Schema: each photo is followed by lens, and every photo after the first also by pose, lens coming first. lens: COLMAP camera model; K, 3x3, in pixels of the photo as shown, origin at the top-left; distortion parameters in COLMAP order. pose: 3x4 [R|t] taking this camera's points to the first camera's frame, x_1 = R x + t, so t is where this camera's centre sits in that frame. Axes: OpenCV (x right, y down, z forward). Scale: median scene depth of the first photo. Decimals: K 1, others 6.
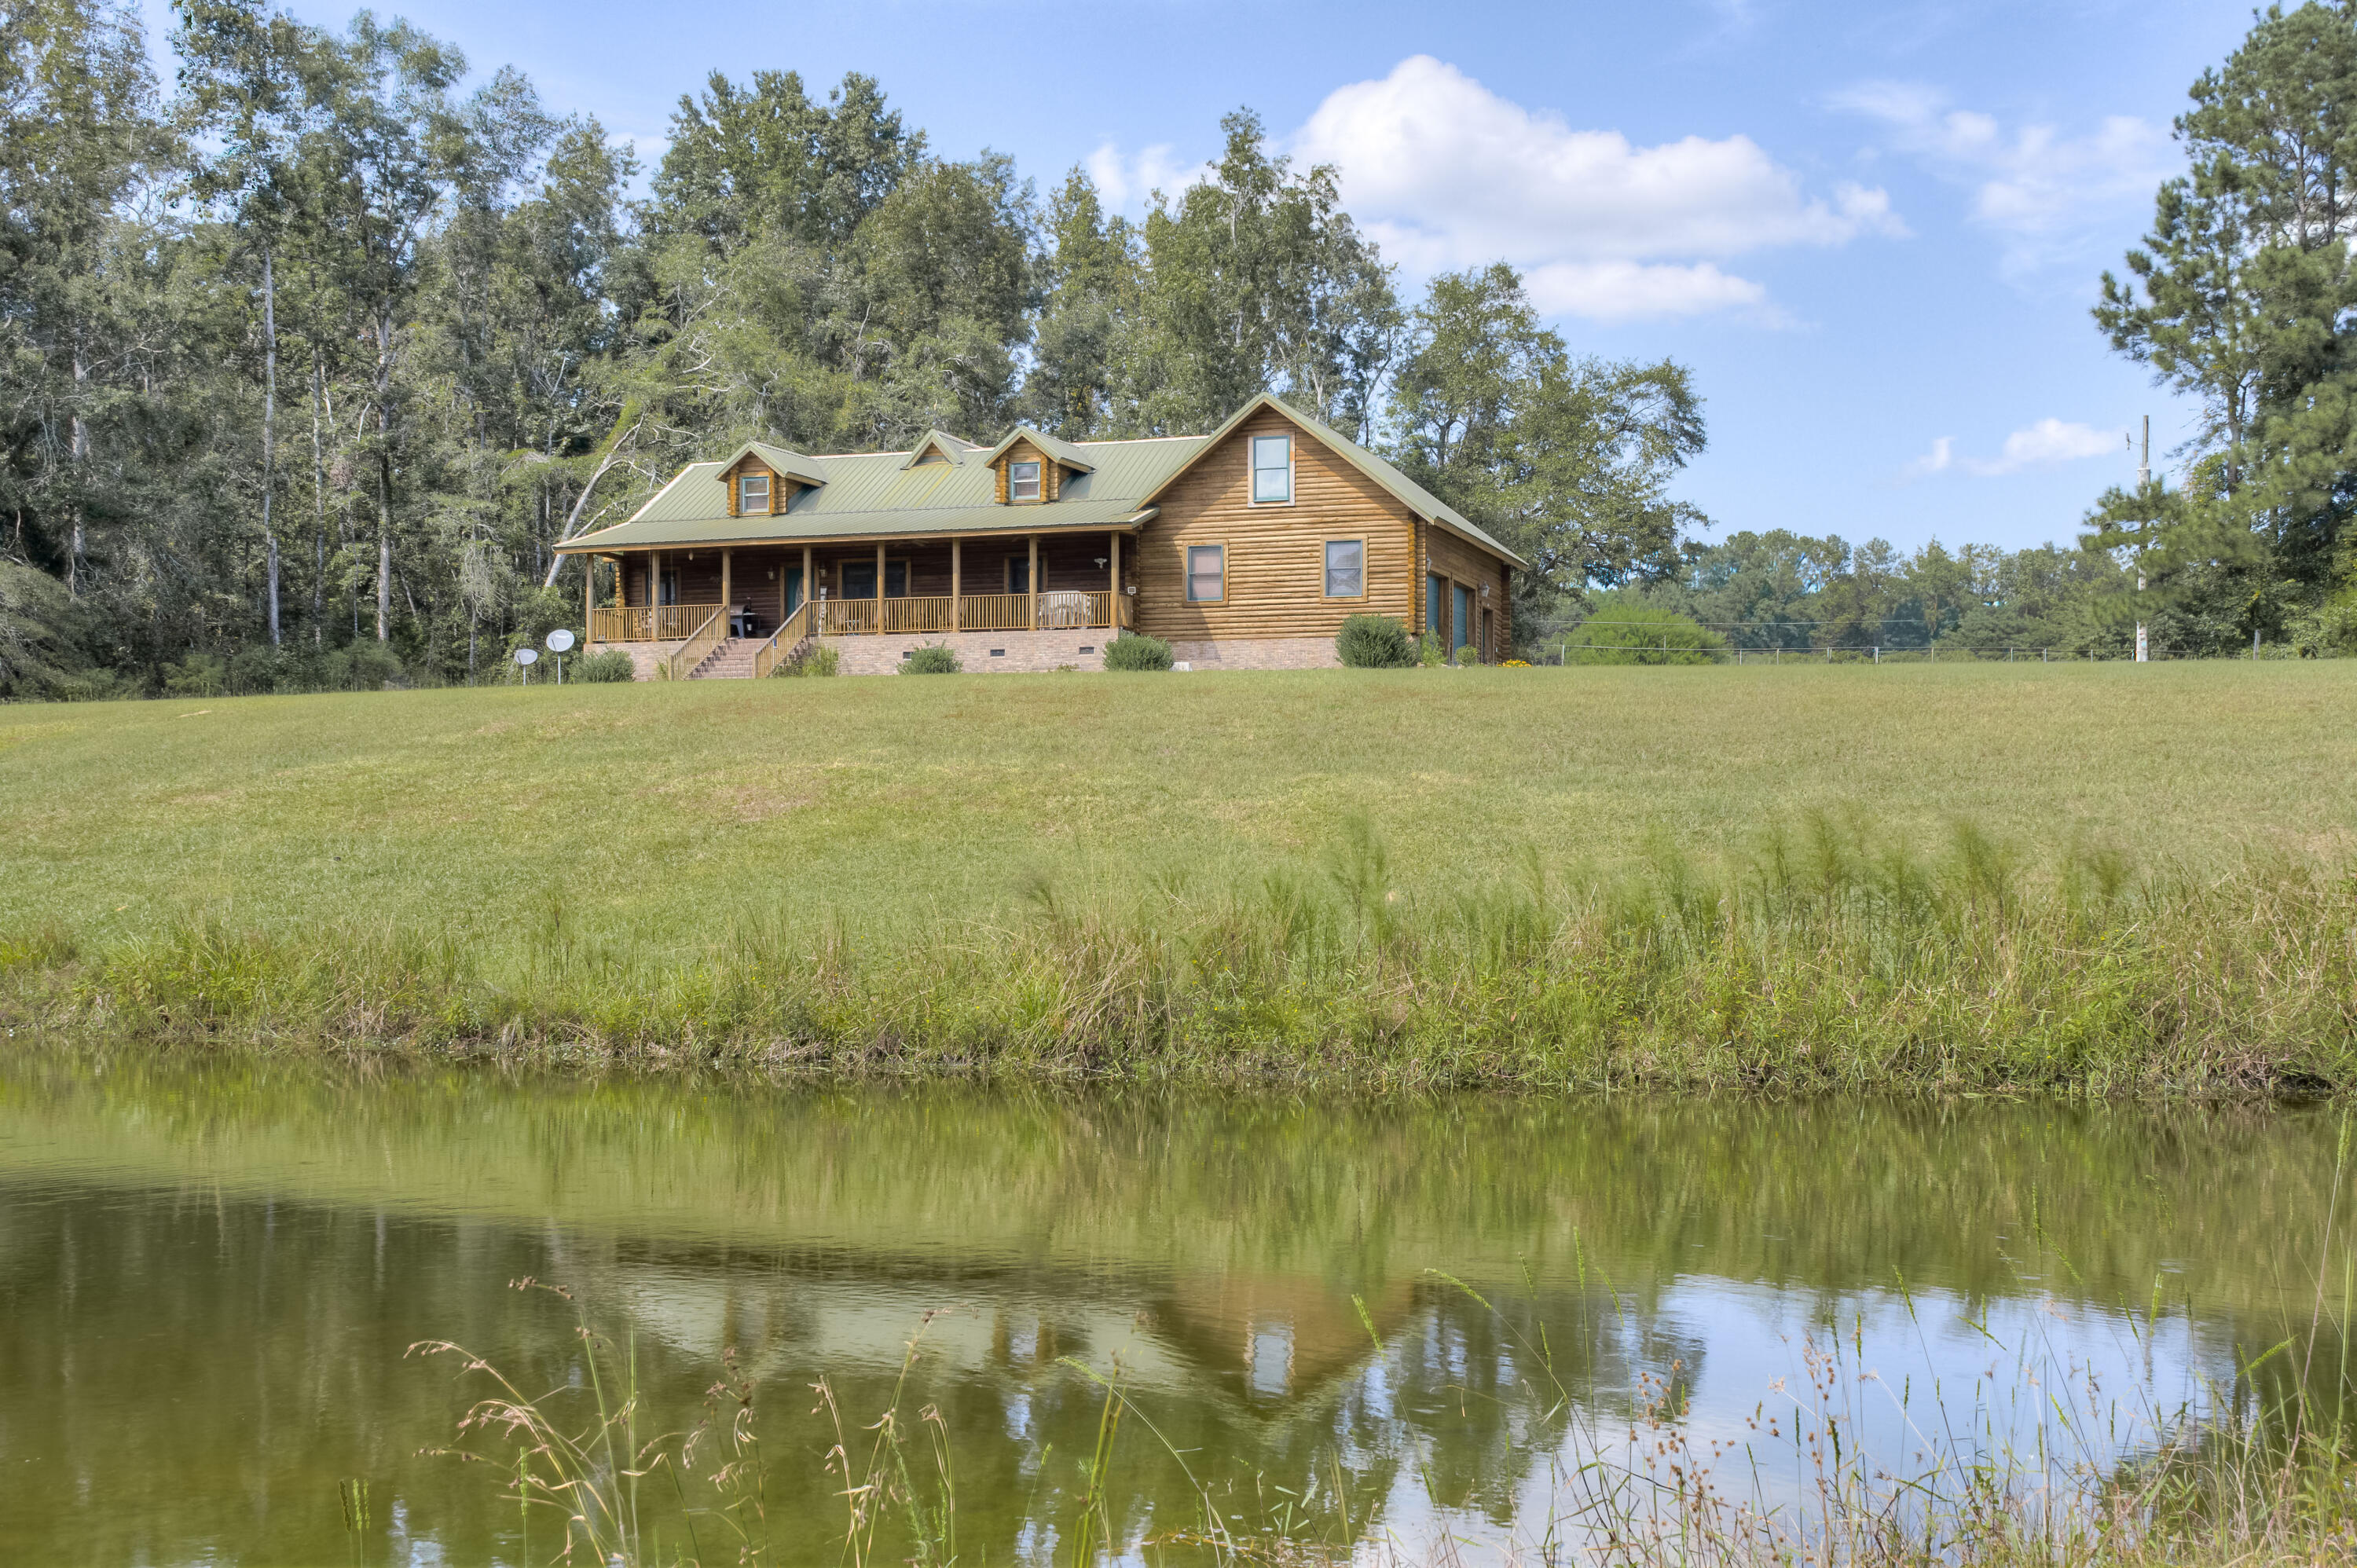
lens RADIAL K [[2573.3, 0, 1182.8], [0, 2573.3, 786.1], [0, 0, 1]] dist [0.054548, 0.000000]
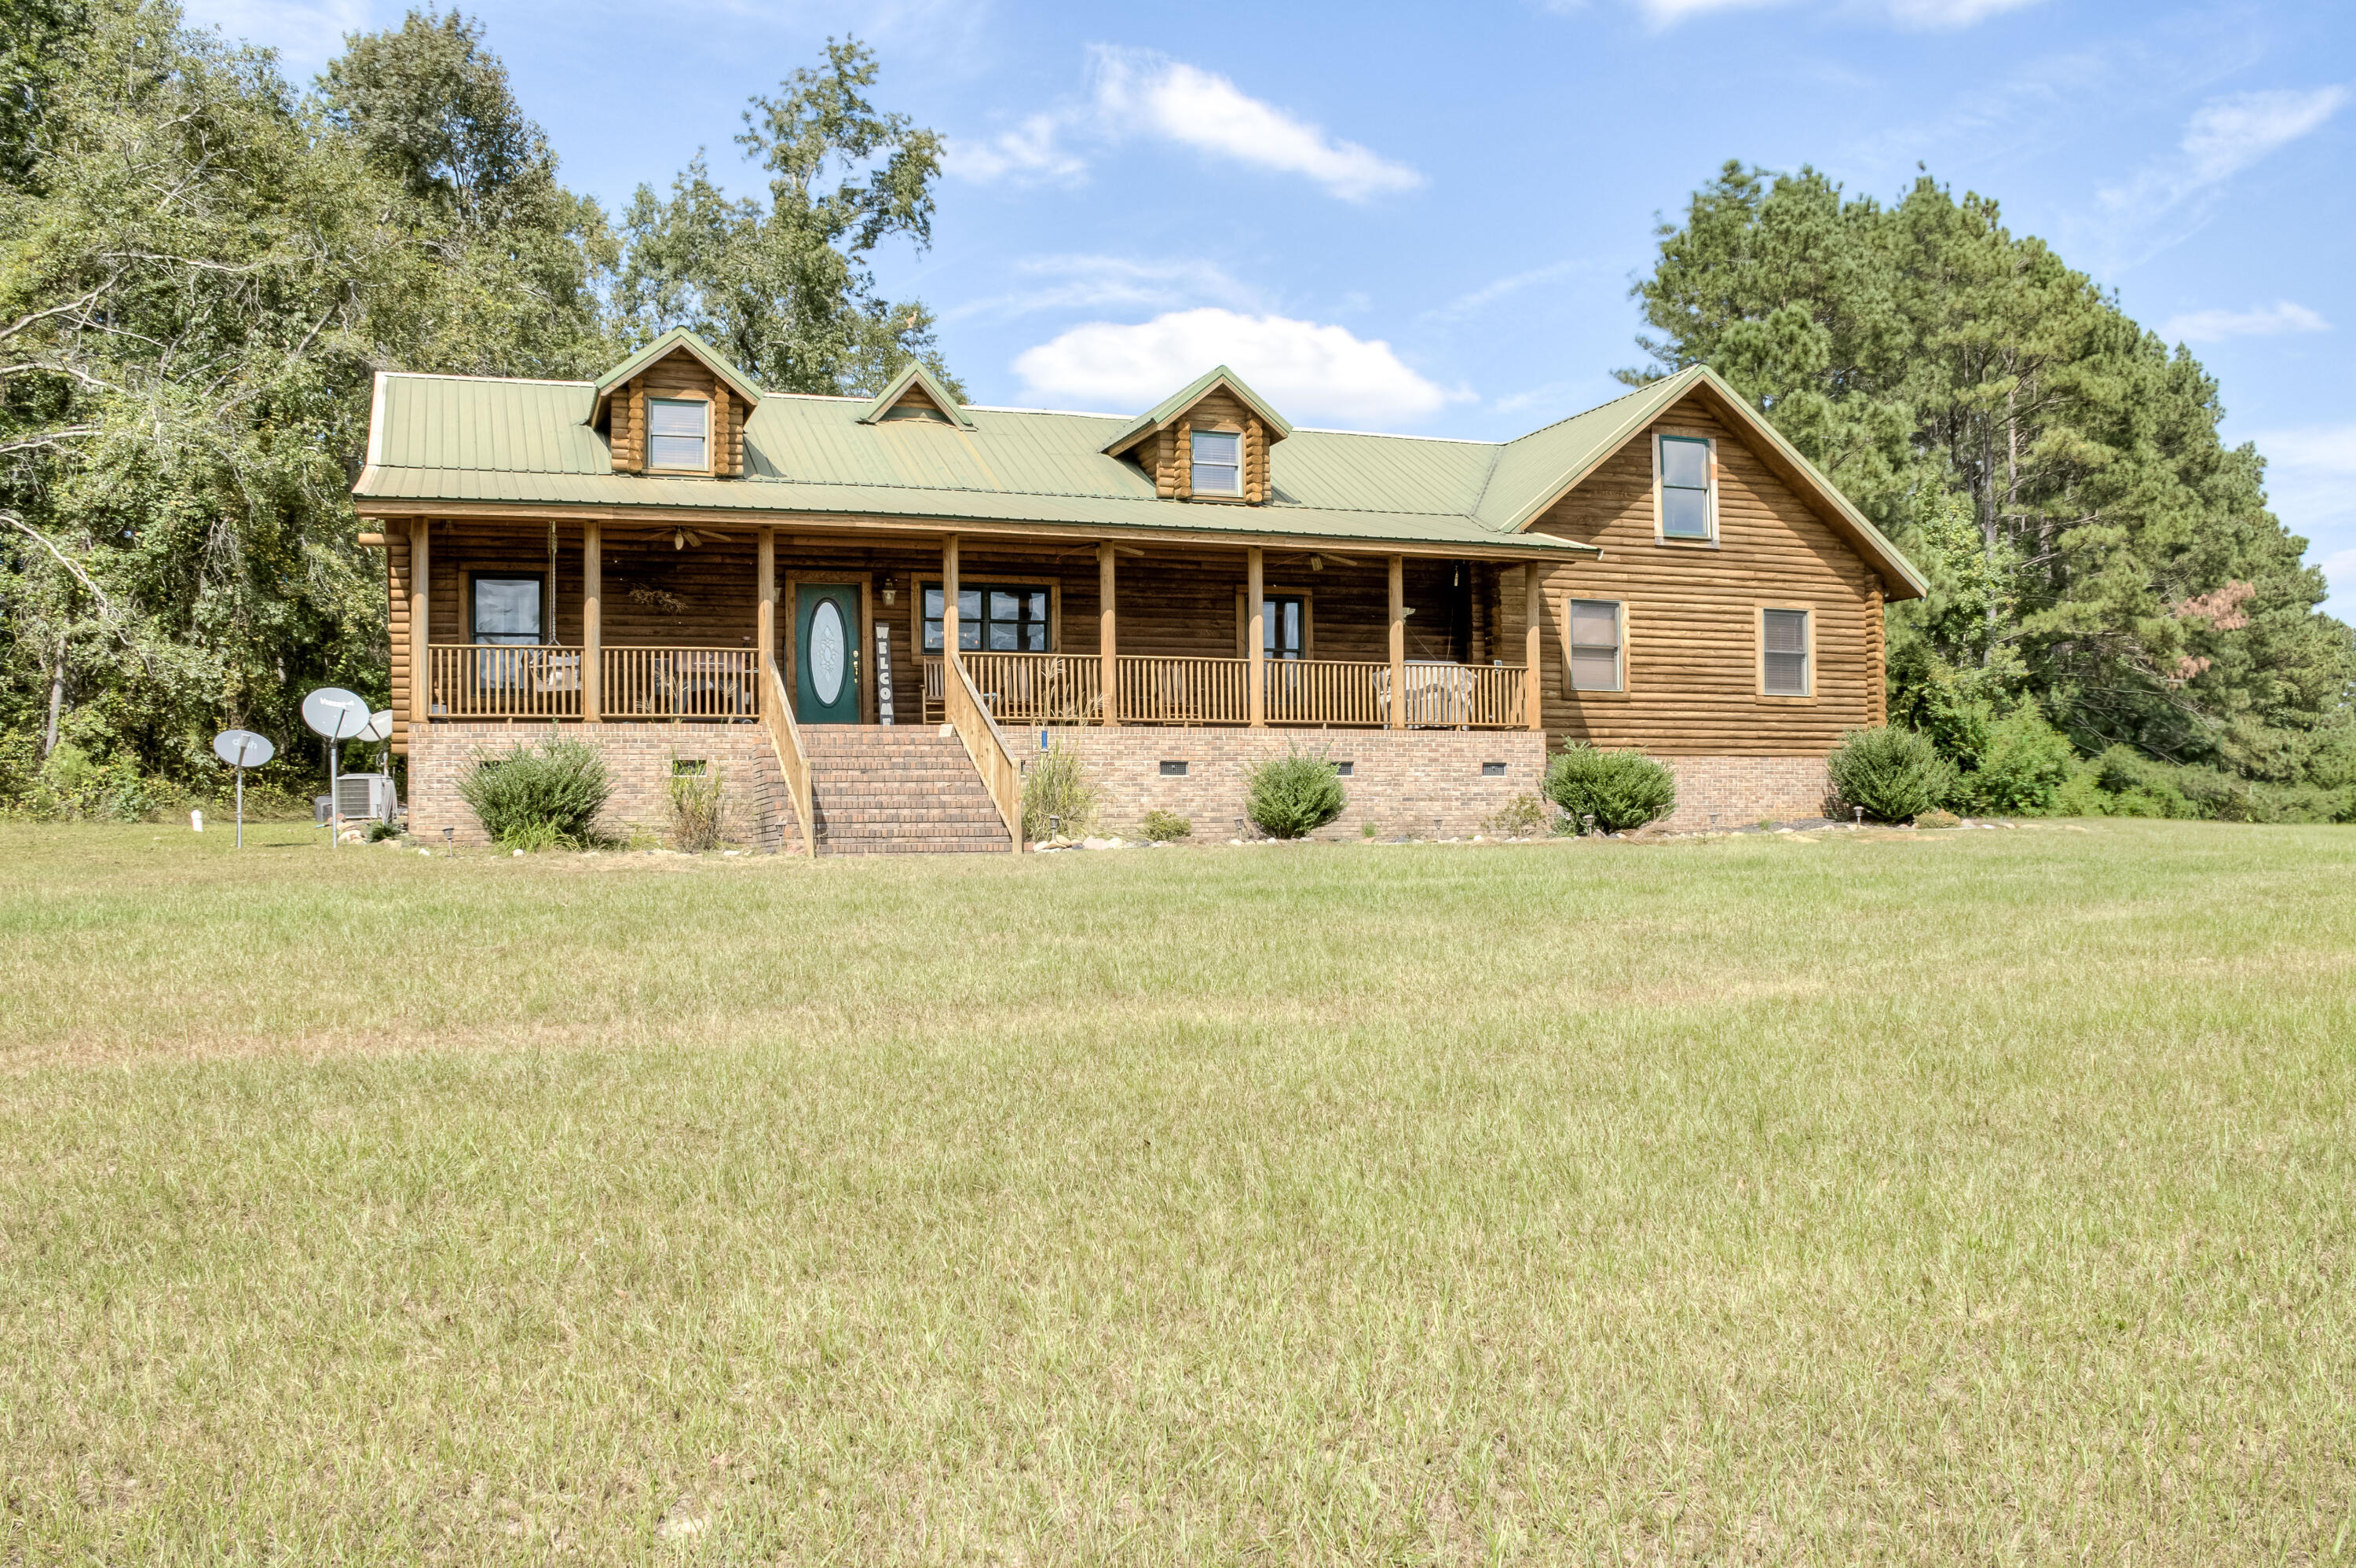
lens RADIAL K [[1919.0, 0, 1163.3], [0, 1919.0, 804.6], [0, 0, 1]] dist [-0.075276, 0.005922]
pose [[0.782428, 0.006808, 0.622703, -0.335841], [0.000332, 0.999936, -0.011350, -0.038123], [-0.622740, 0.009087, 0.782376, 0.678394]]
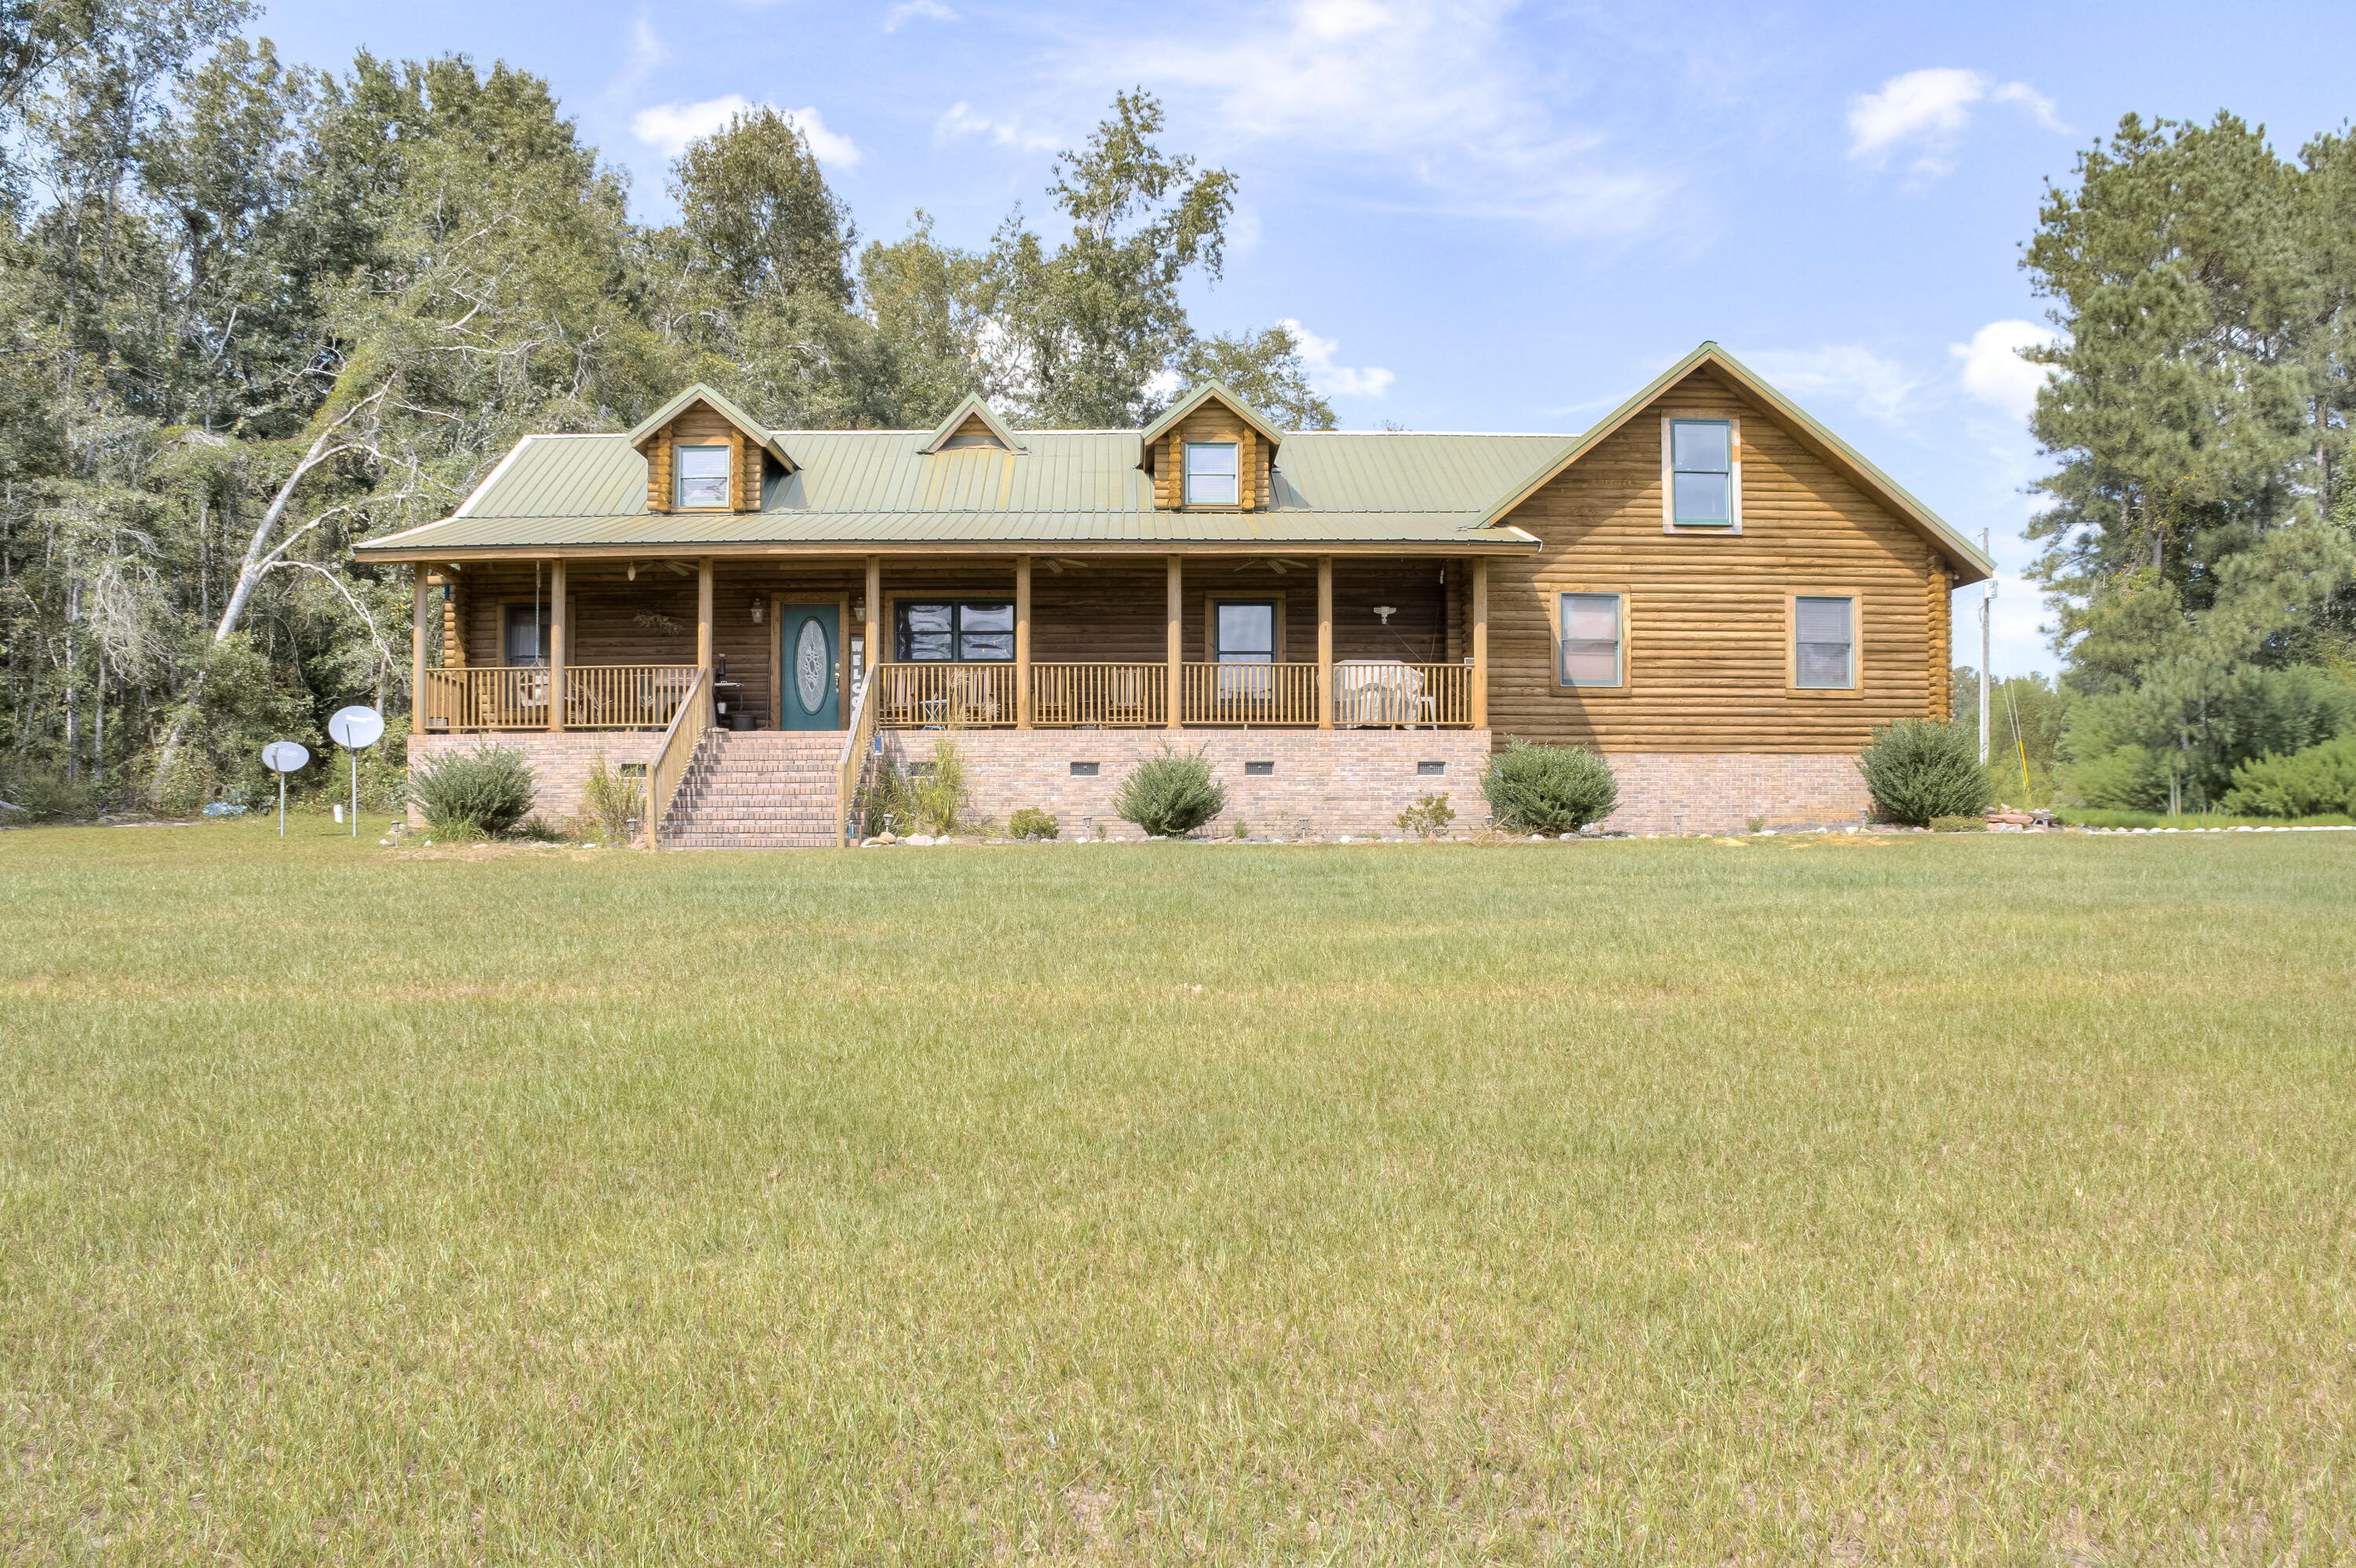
lens RADIAL K [[1810.8, 0, 1153.9], [0, 1810.8, 825.5], [0, 0, 1]] dist [-0.105022, 0.039056]
pose [[0.942064, 0.003475, 0.335416, -0.213185], [-0.005721, 0.999967, 0.005707, -0.039986], [-0.335385, -0.007295, 0.942053, 0.615812]]
